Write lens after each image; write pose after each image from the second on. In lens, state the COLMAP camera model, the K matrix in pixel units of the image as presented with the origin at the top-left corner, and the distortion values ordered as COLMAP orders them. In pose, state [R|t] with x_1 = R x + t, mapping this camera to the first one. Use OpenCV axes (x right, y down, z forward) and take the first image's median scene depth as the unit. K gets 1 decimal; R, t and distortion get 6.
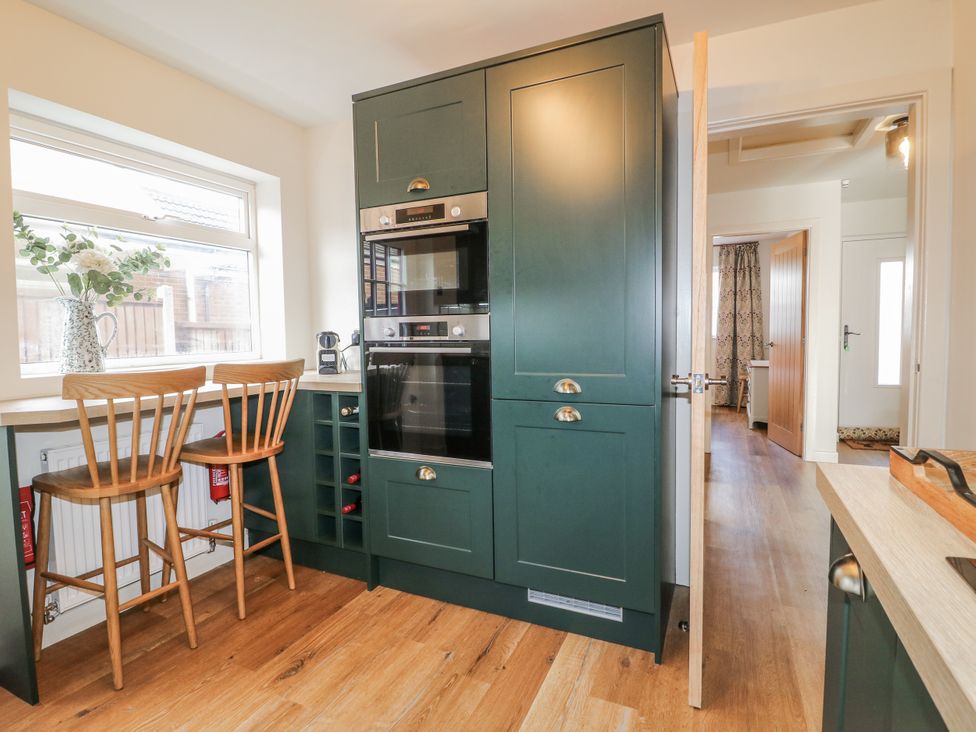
lens RADIAL K [[504.9, 0, 488.0], [0, 504.9, 366.0], [0, 0, 1]] dist [-0.020401, -0.001474]
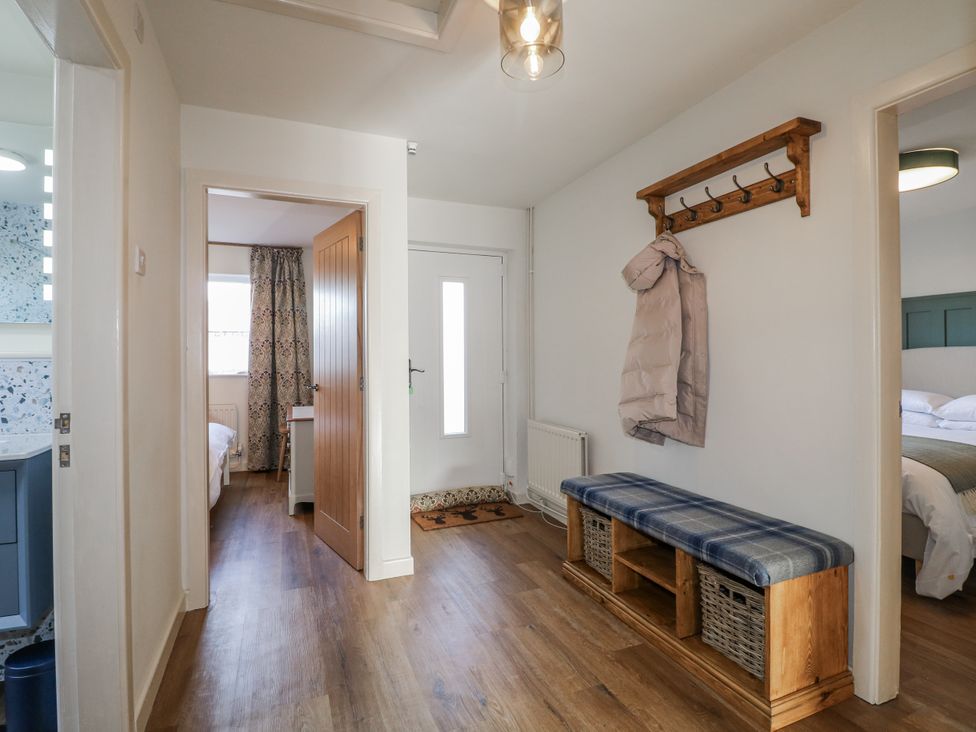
lens RADIAL K [[504.9, 0, 488.0], [0, 504.9, 366.0], [0, 0, 1]] dist [-0.020401, -0.001474]
pose [[0.680390, 0.009979, 0.732782, 0.186378], [0.037181, 0.998150, -0.048115, -0.024517], [-0.731906, 0.059983, 0.678760, 0.307196]]
